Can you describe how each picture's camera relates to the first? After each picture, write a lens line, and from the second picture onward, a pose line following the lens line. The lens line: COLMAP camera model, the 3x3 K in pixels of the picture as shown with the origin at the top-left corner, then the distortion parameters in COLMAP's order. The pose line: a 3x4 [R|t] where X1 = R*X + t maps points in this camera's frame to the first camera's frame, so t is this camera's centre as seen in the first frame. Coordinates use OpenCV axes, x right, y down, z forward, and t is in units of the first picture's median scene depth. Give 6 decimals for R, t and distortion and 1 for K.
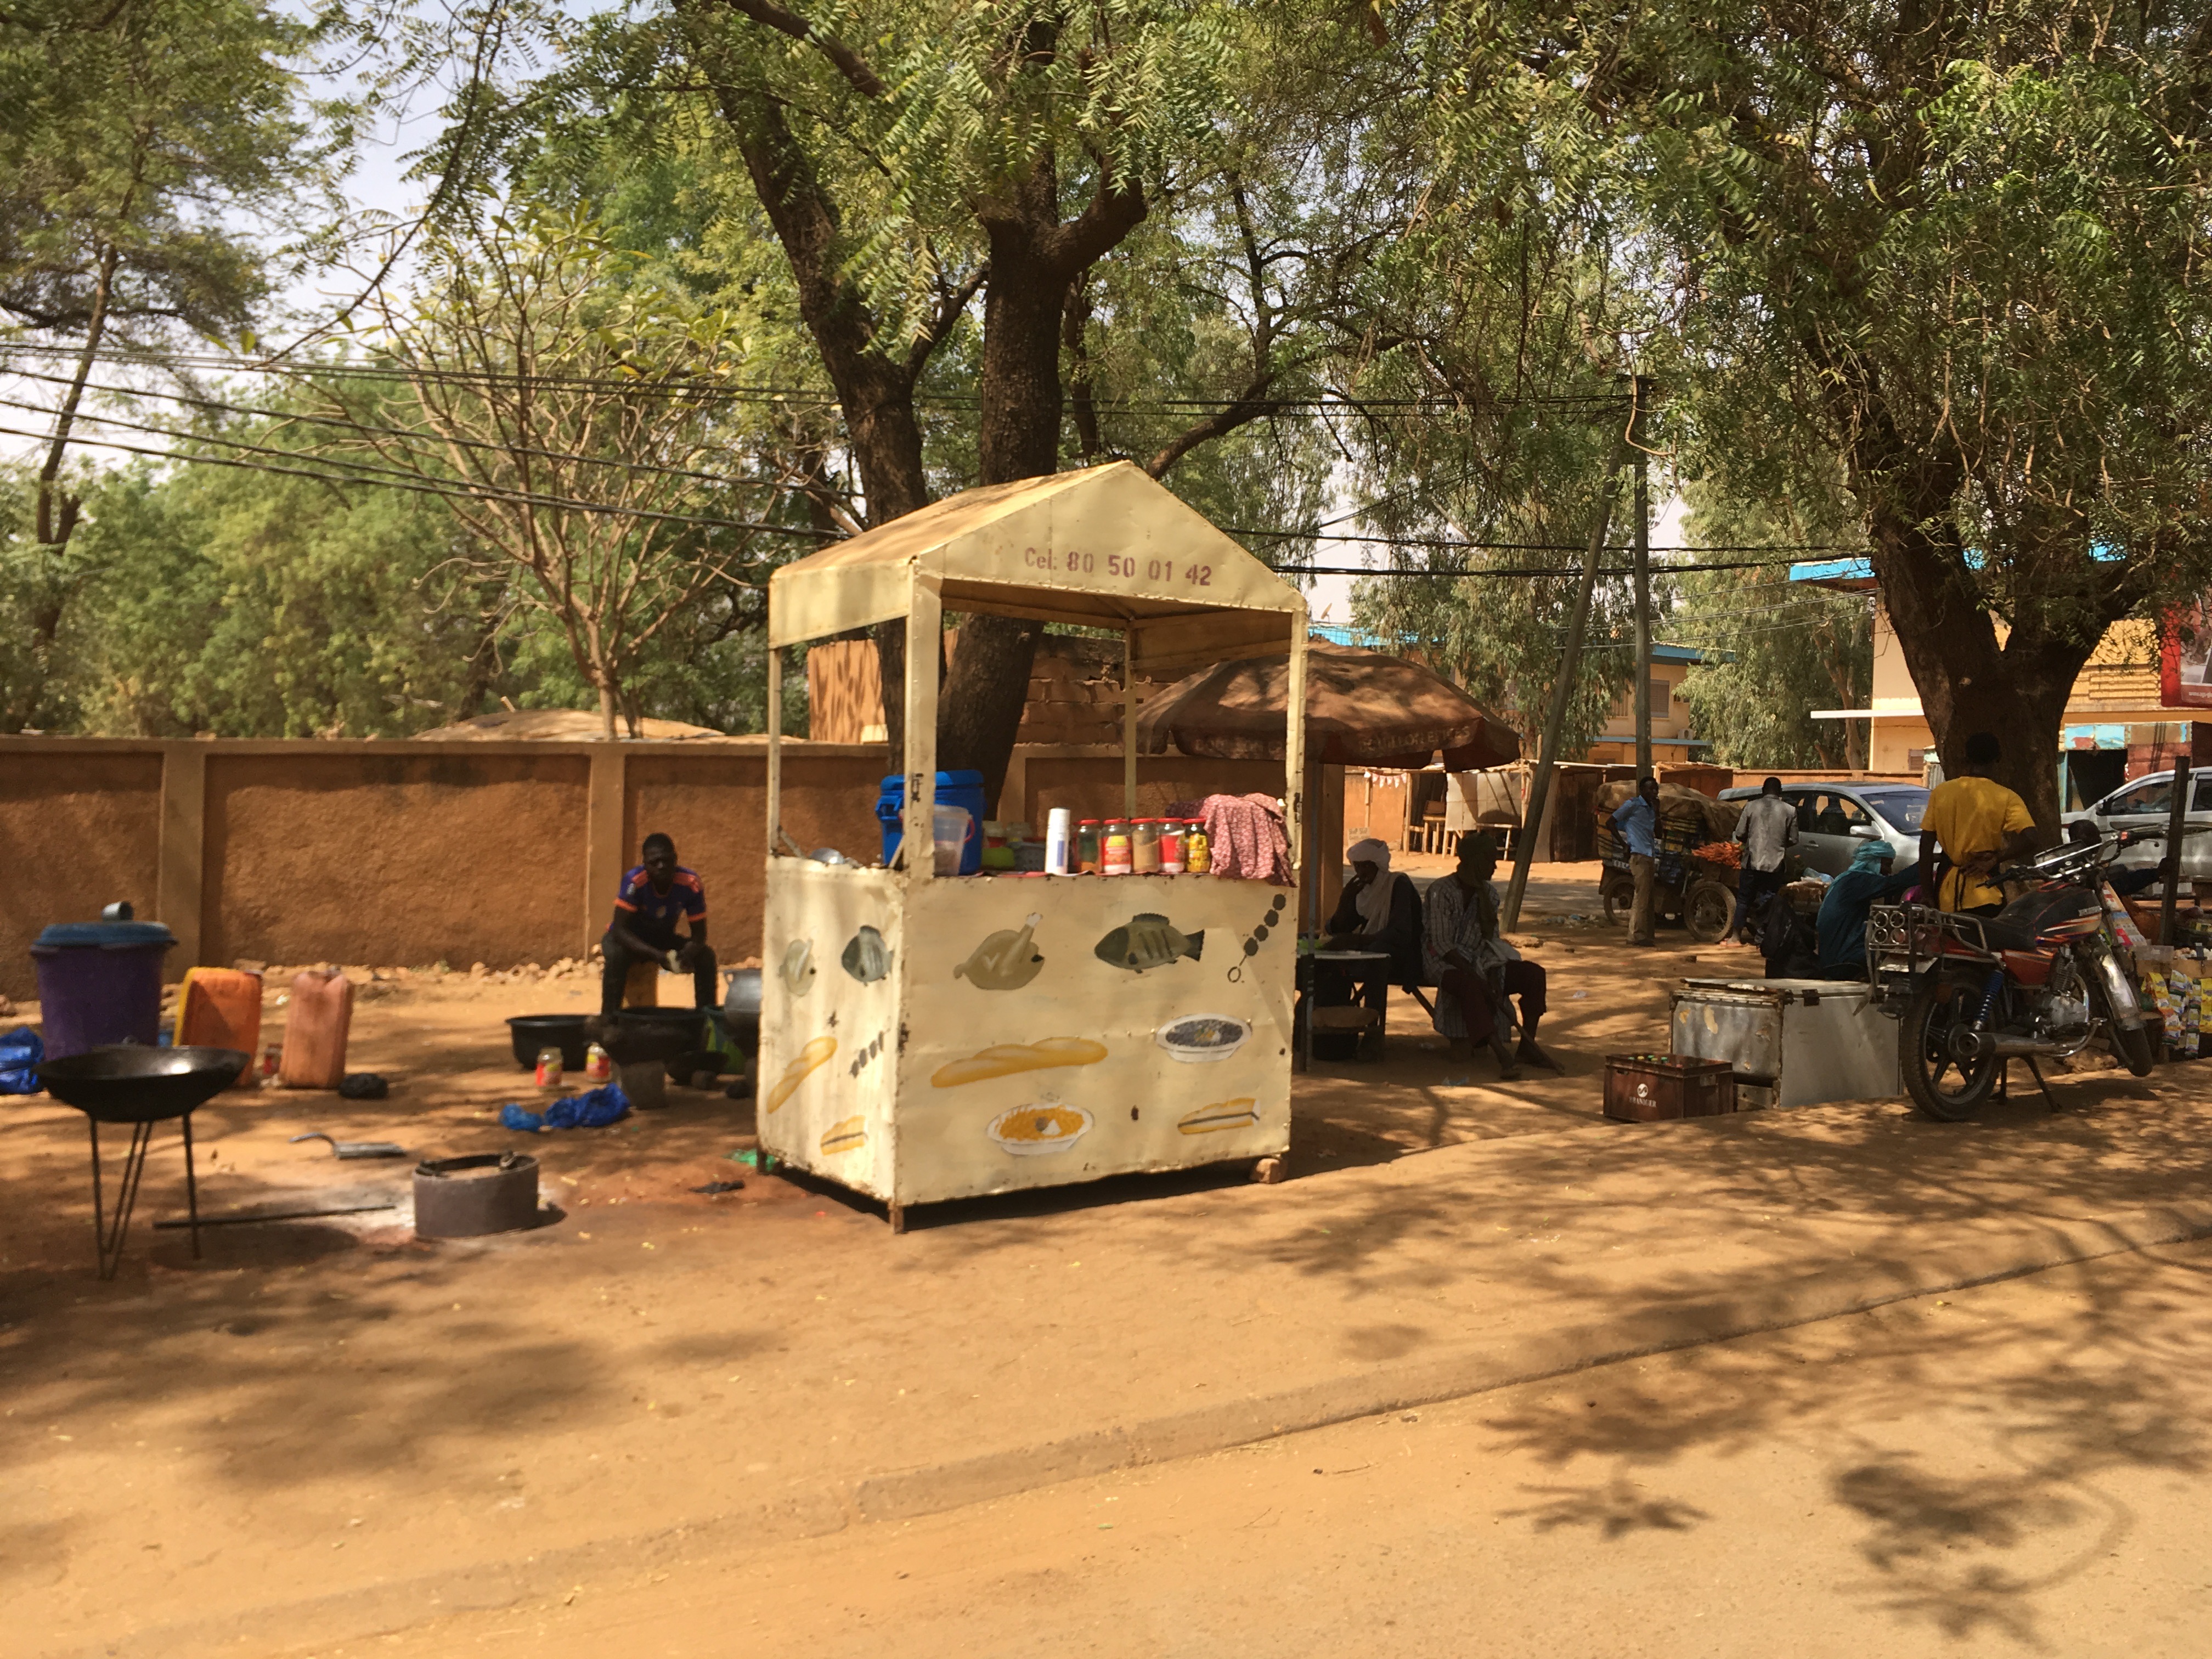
lens RADIAL K [[1924.7, 0, 1101.5], [0, 1924.7, 843.2], [0, 0, 1]] dist [0.083918, -0.119177]
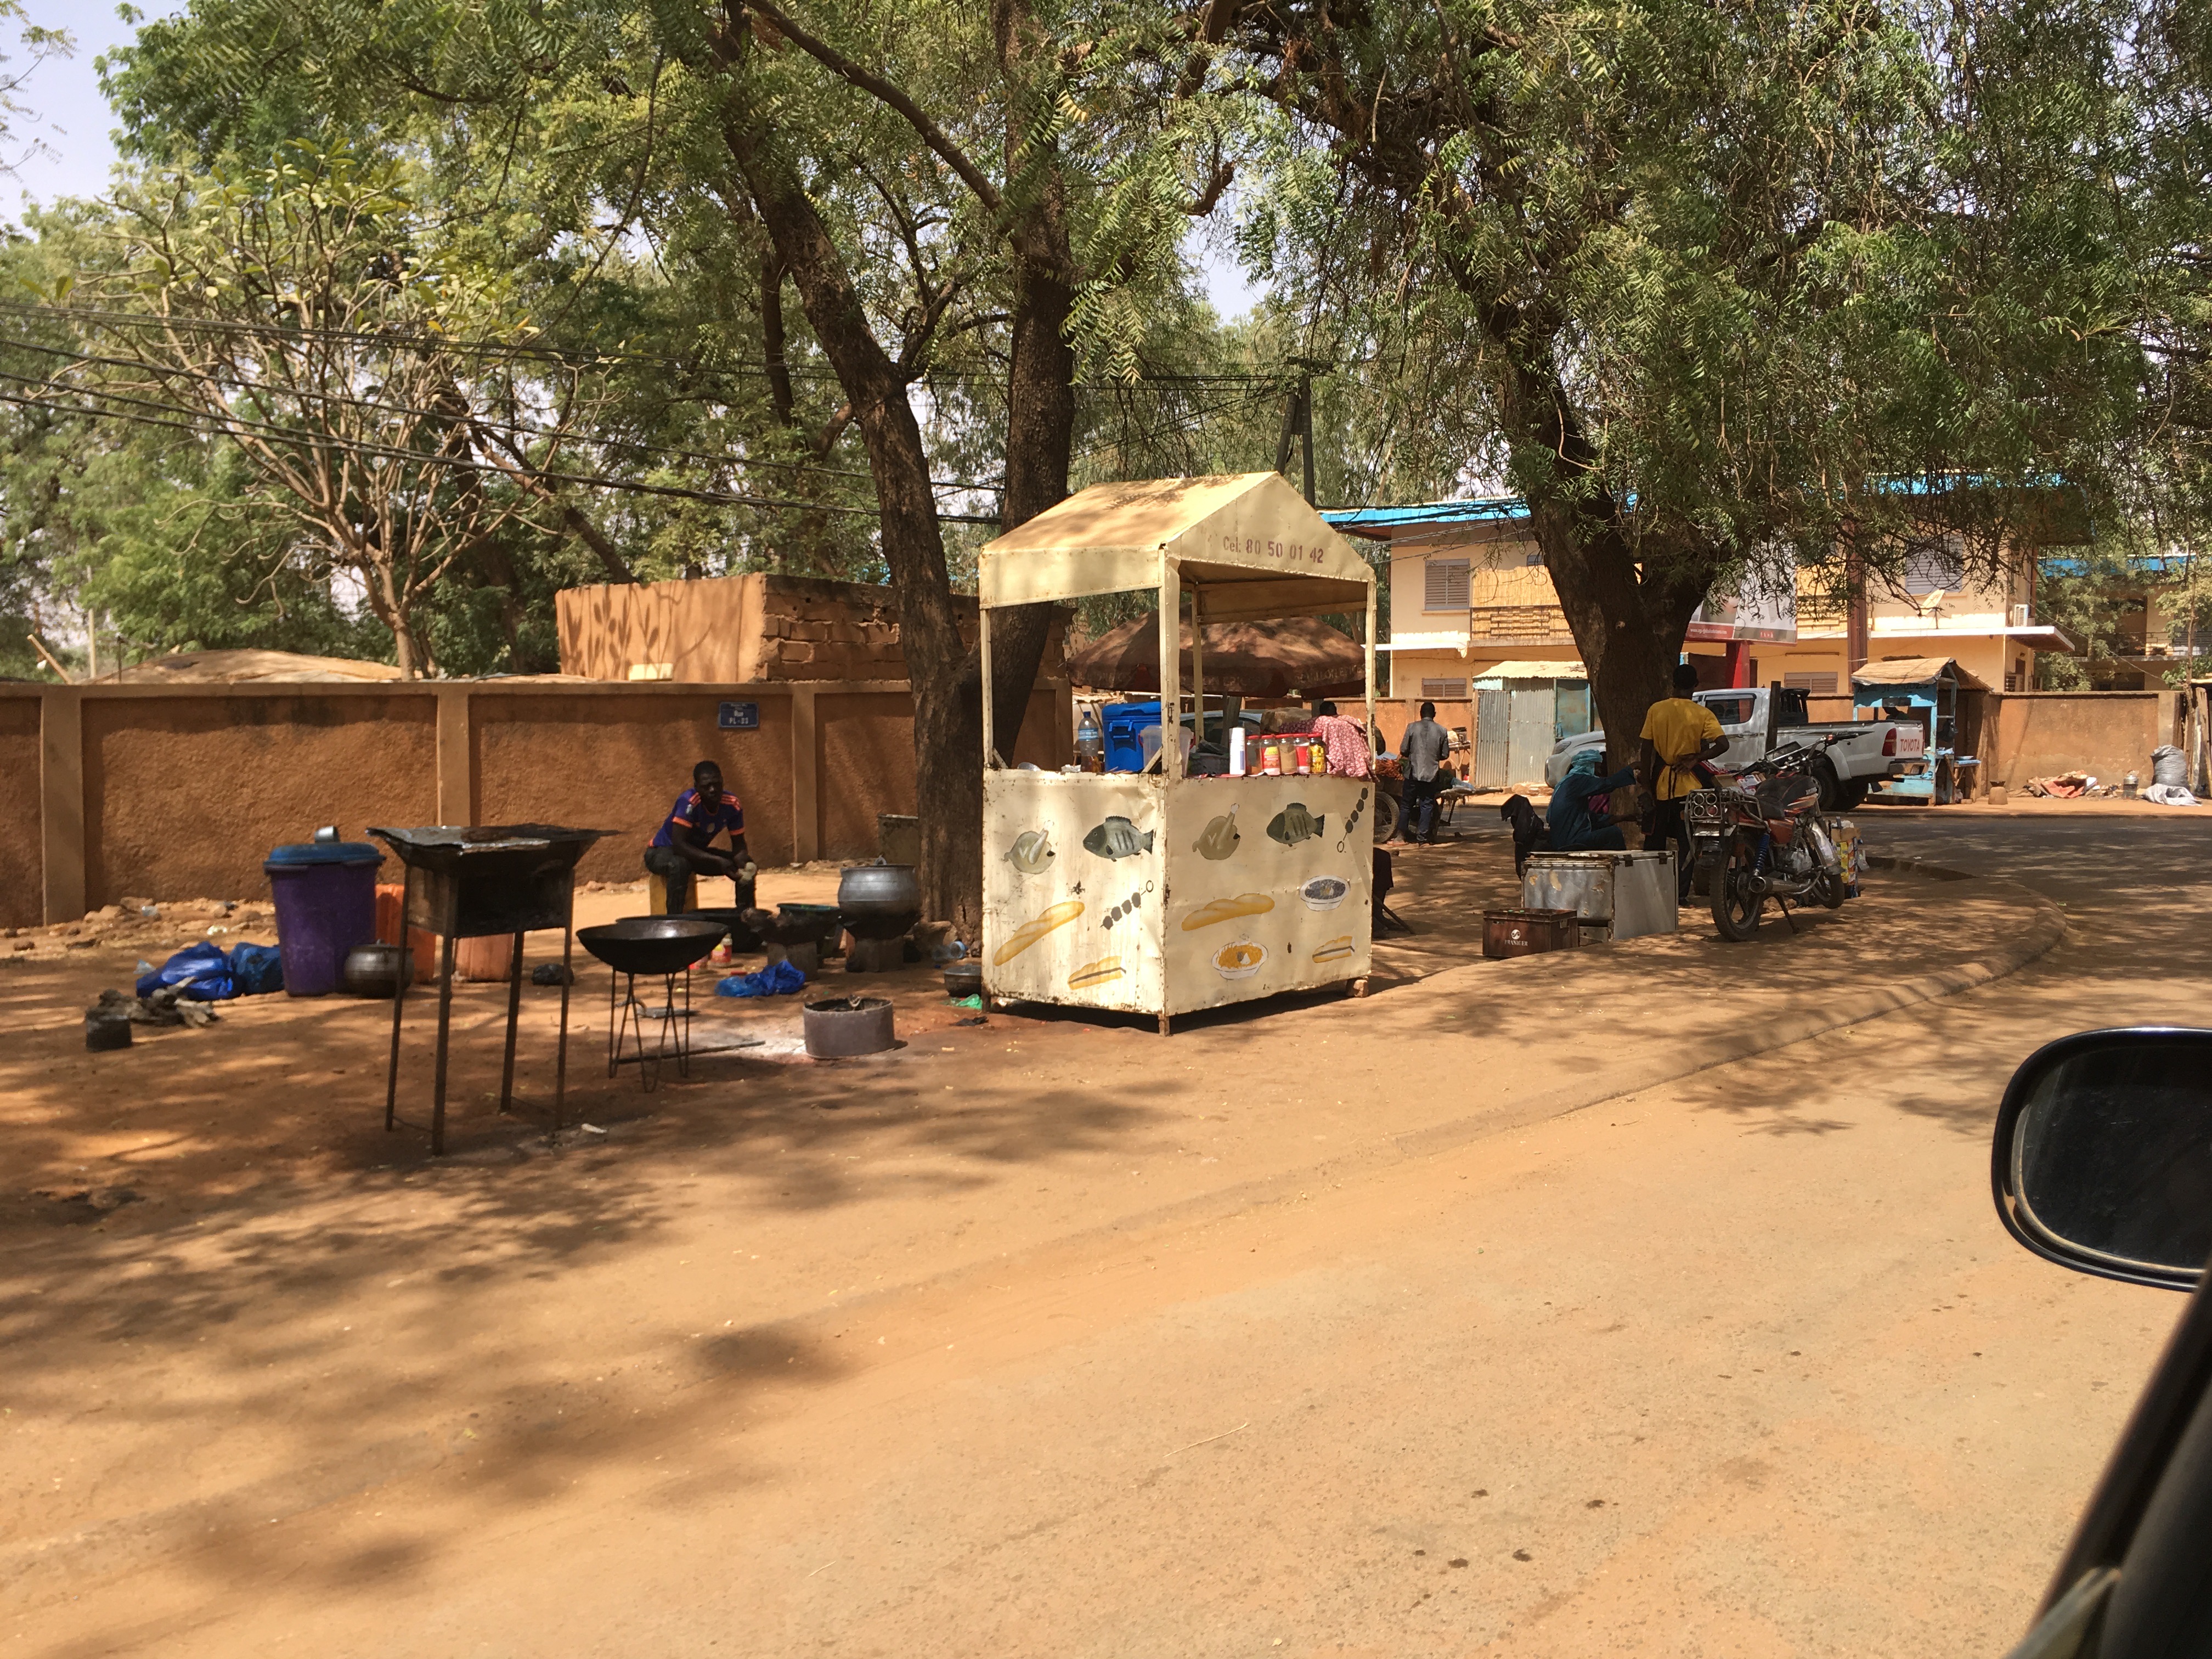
lens RADIAL K [[1924.7, 0, 1101.5], [0, 1924.7, 843.2], [0, 0, 1]] dist [0.083918, -0.119177]
pose [[0.965317, -0.032340, 0.259072, -0.457595], [0.023498, 0.999033, 0.037157, 0.010581], [-0.260023, -0.029781, 0.965143, -0.287921]]
